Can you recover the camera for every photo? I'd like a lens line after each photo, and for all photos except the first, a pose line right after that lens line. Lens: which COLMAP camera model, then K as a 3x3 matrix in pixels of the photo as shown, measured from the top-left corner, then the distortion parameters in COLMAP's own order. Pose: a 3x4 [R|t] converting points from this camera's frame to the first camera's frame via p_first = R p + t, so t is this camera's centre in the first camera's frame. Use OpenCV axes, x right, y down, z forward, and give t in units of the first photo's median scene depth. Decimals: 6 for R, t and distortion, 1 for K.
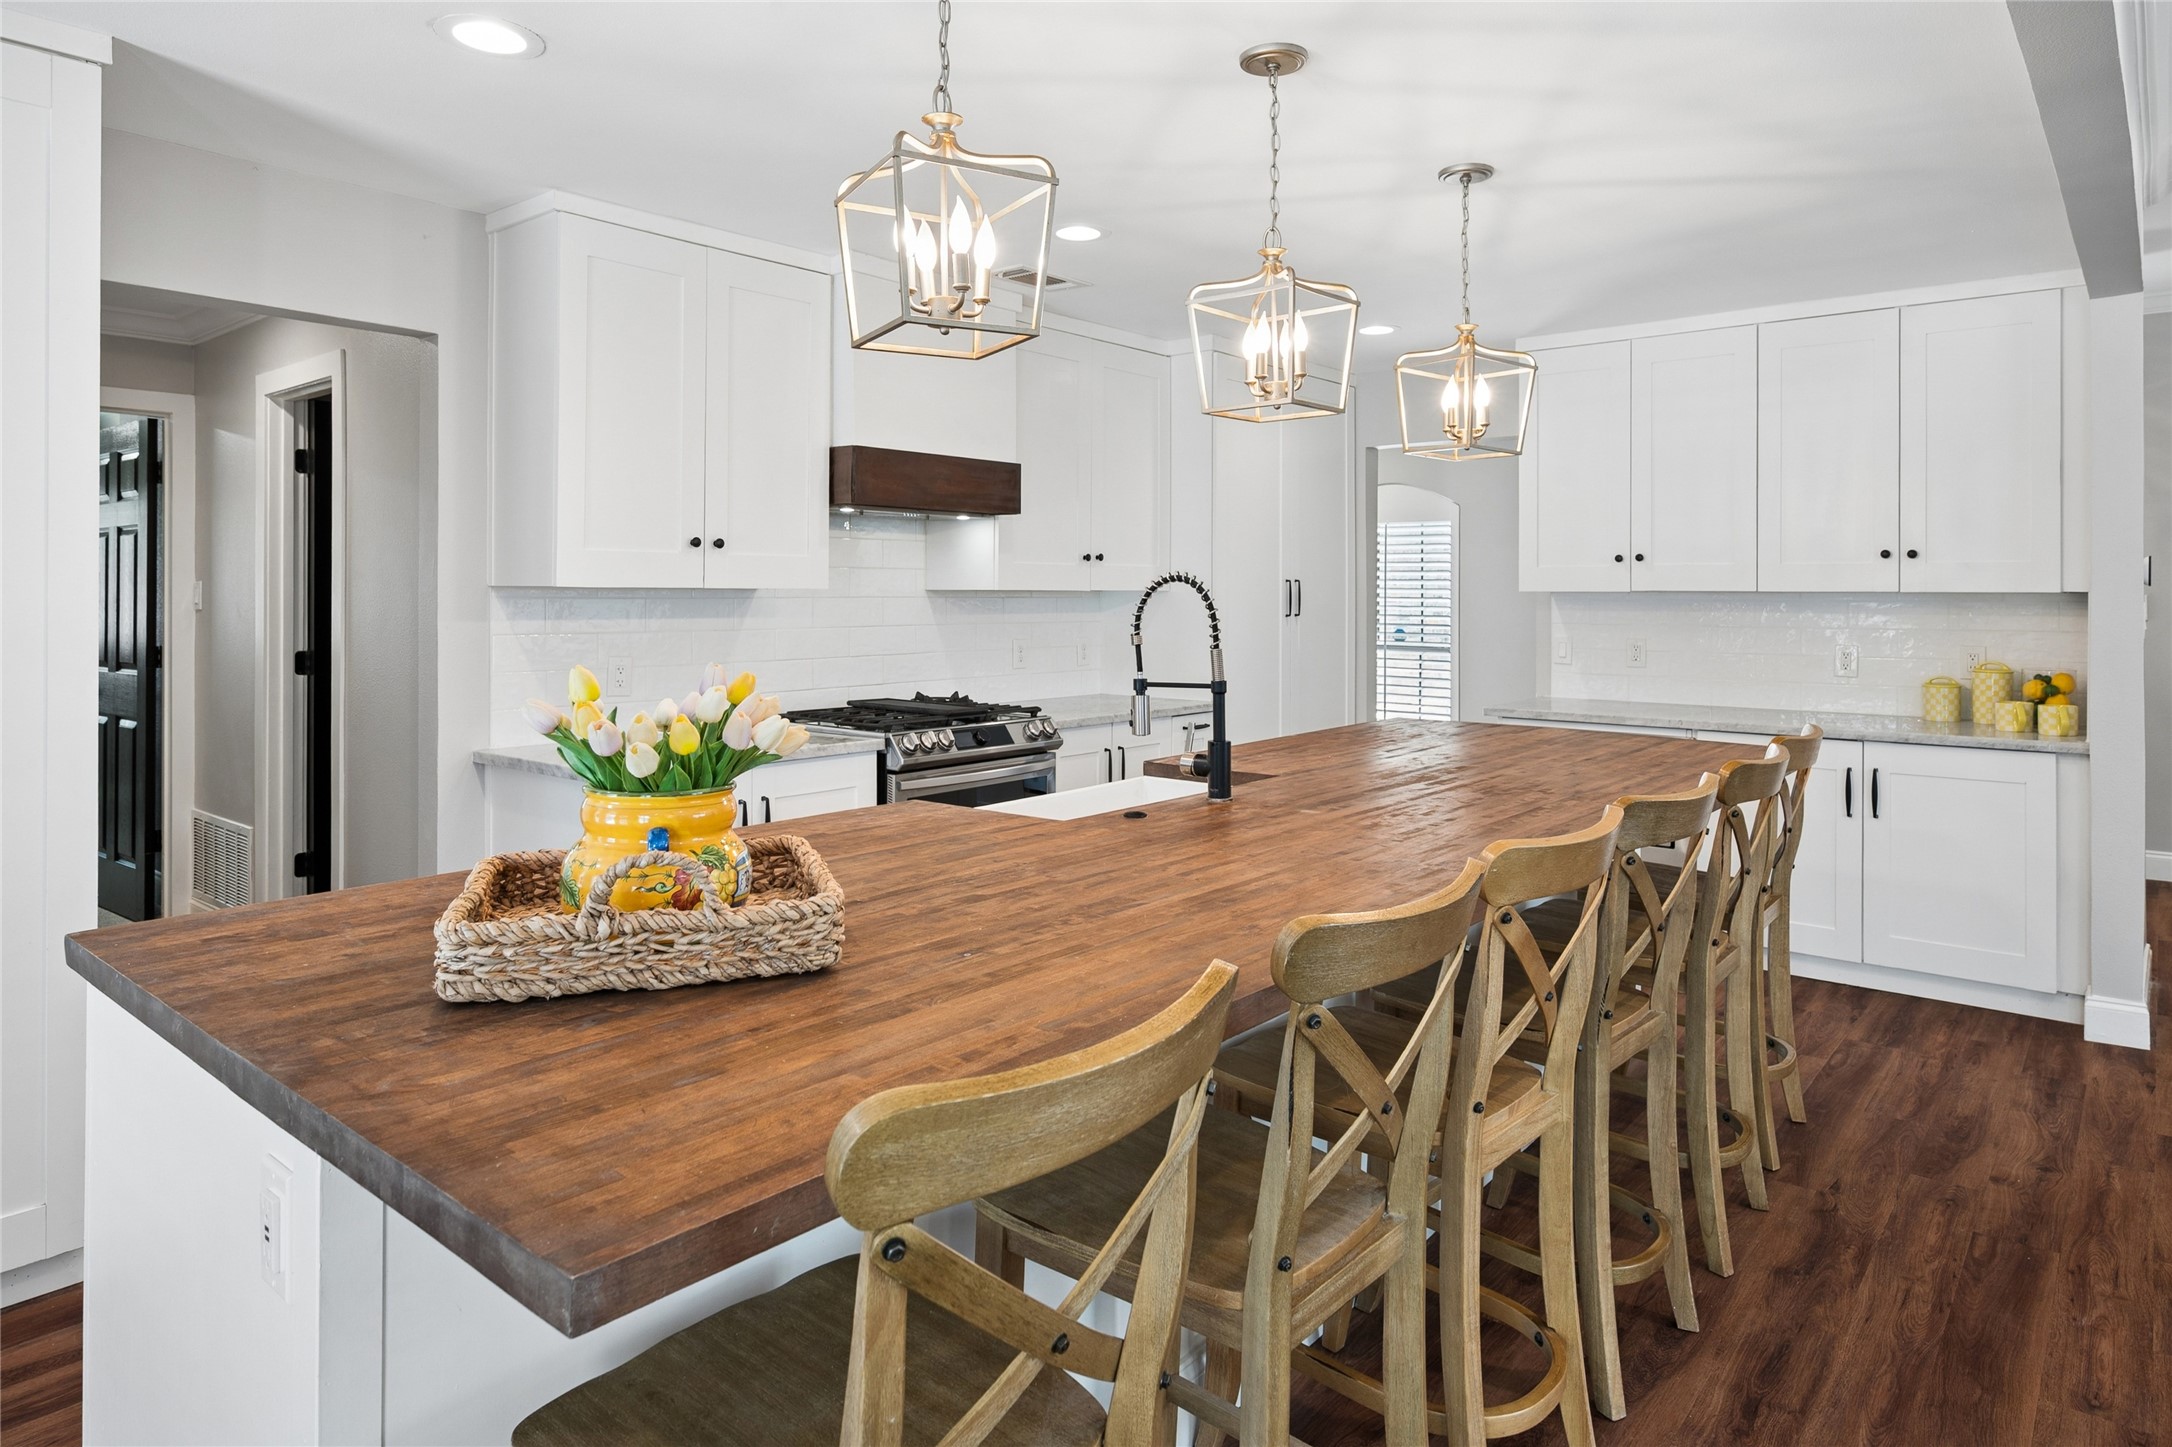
lens RADIAL K [[1289.1, 0, 1092.4], [0, 1289.1, 588.2], [0, 0, 1]] dist [0.000326, 0.001503]
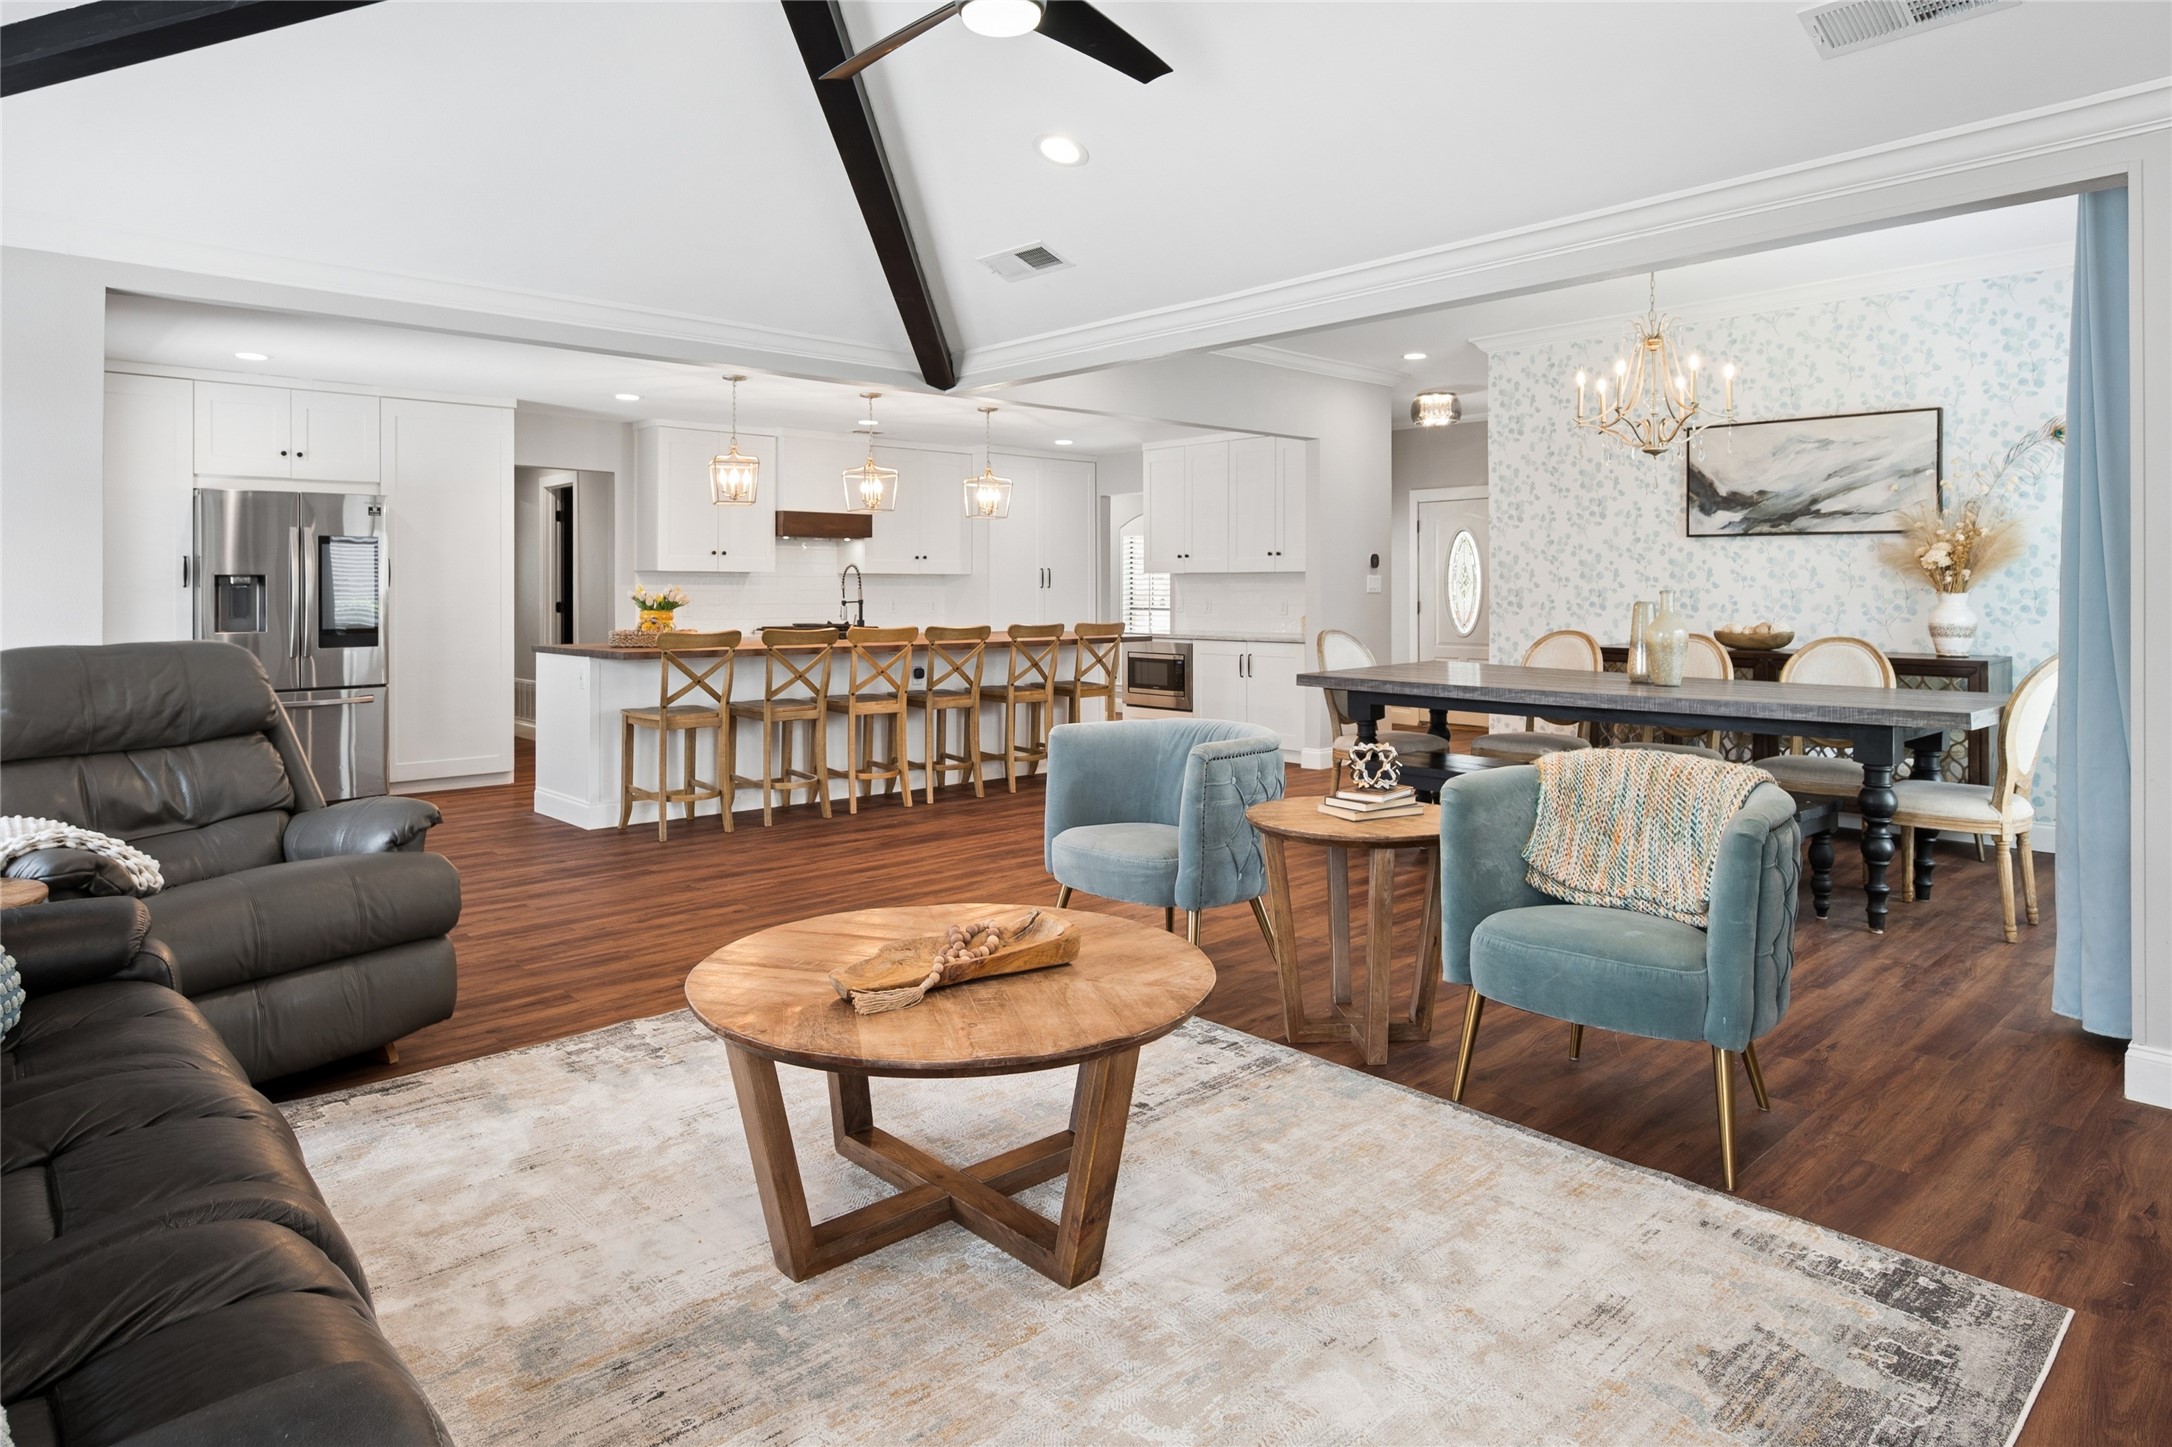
lens RADIAL K [[1289.1, 0, 1092.4], [0, 1289.1, 588.2], [0, 0, 1]] dist [0.000326, 0.001503]
pose [[0.991869, -0.003154, -0.127225, 0.683641], [0.003456, 0.999992, 0.002154, 0.027658], [0.127217, -0.002576, 0.991872, -1.278839]]
